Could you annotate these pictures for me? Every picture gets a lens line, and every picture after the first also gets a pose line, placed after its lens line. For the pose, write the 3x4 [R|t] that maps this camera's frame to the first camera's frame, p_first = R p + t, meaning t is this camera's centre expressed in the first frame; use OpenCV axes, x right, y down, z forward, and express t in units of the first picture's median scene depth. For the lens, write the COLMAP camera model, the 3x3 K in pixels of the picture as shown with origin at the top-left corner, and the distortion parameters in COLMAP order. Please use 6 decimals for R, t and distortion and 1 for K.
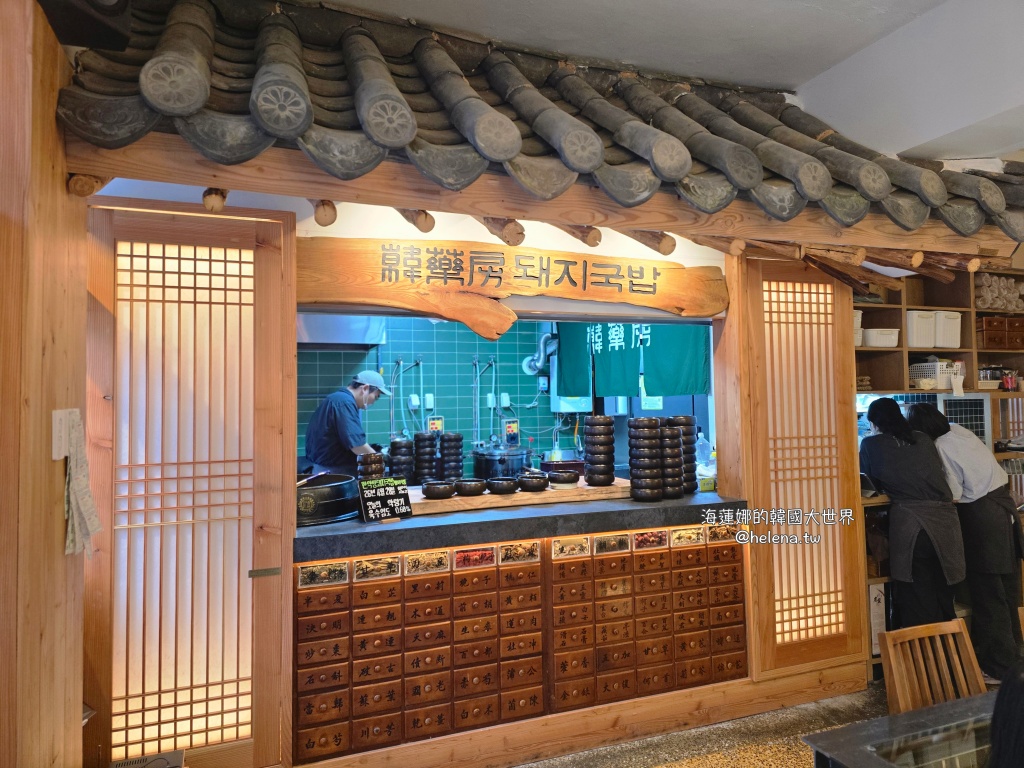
lens RADIAL K [[694.1, 0, 515.2], [0, 694.1, 374.0], [0, 0, 1]] dist [0.058531, -0.058421]
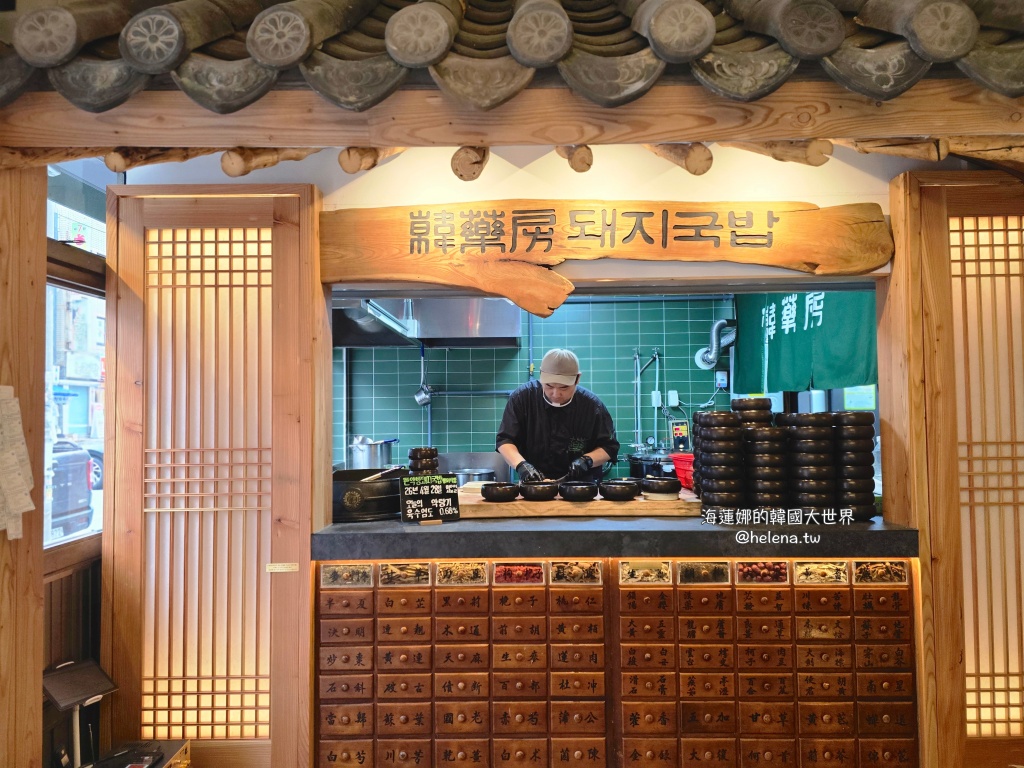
lens RADIAL K [[694.1, 0, 500.5], [0, 694.1, 390.7], [0, 0, 1]] dist [0.058531, -0.058421]
pose [[0.925794, -0.005246, -0.377992, 0.240688], [0.010419, 0.999878, 0.011642, 0.031650], [0.377885, -0.014716, 0.925736, 0.209982]]
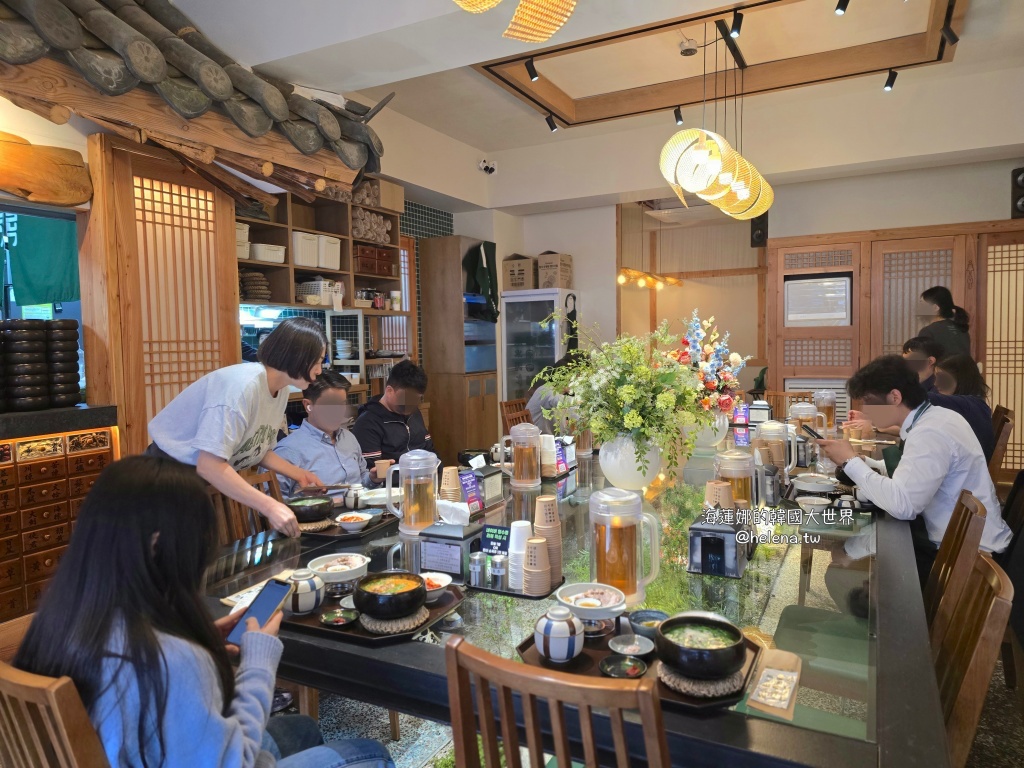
lens RADIAL K [[694.1, 0, 526.0], [0, 694.1, 375.9], [0, 0, 1]] dist [0.058531, -0.058421]
pose [[0.741472, -0.032057, 0.670217, 0.117918], [-0.022230, 0.997136, 0.072288, 0.066876], [-0.670615, -0.068499, 0.738636, -0.097134]]
